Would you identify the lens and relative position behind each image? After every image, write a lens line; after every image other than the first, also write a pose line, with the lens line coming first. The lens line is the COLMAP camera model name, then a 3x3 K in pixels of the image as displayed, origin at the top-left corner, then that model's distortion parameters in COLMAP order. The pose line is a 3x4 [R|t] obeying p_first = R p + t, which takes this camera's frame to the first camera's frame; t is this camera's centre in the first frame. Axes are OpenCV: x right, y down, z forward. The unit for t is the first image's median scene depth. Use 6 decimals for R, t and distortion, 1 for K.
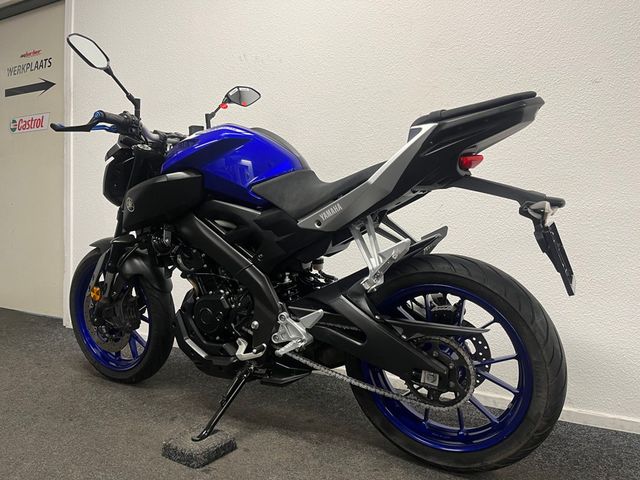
lens RADIAL K [[480.2, 0, 320.0], [0, 480.2, 240.0], [0, 0, 1]] dist [0.092207, -0.134287]
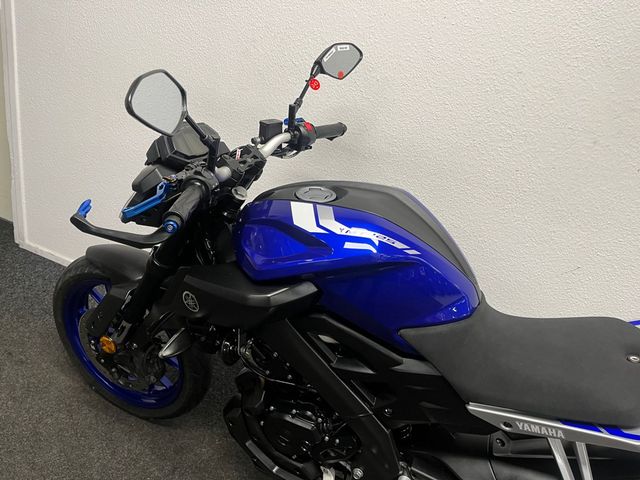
lens RADIAL K [[480.2, 0, 320.0], [0, 480.2, 240.0], [0, 0, 1]] dist [0.092207, -0.134287]
pose [[0.980603, 0.103492, 0.166455, -0.274078], [-0.161165, 0.909056, 0.384243, -0.334755], [-0.111551, -0.403616, 0.908103, 0.357633]]
